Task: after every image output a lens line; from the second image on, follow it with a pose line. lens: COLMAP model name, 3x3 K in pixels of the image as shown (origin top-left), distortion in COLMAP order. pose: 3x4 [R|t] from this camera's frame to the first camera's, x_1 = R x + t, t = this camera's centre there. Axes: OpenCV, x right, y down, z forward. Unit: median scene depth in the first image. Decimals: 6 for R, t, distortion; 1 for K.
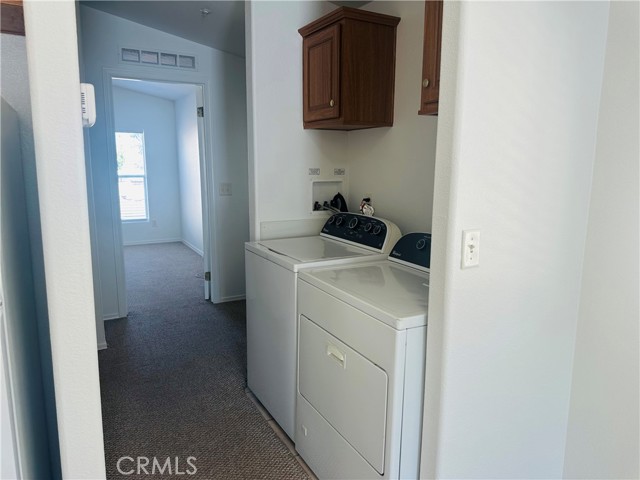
lens RADIAL K [[444.9, 0, 323.4], [0, 444.9, 238.9], [0, 0, 1]] dist [0.041212, -0.057759]
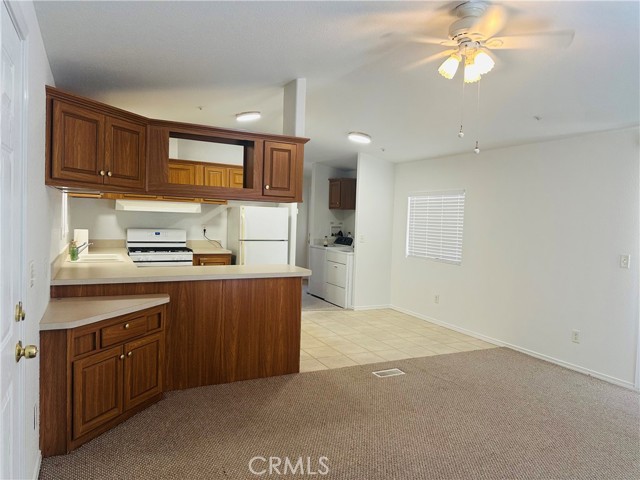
lens RADIAL K [[444.9, 0, 326.9], [0, 444.9, 240.3], [0, 0, 1]] dist [0.041212, -0.057759]
pose [[0.998966, 0.021779, -0.039903, 0.070760], [-0.025950, 0.993902, -0.107166, 0.299512], [0.037326, 0.108090, 0.993440, -2.054662]]
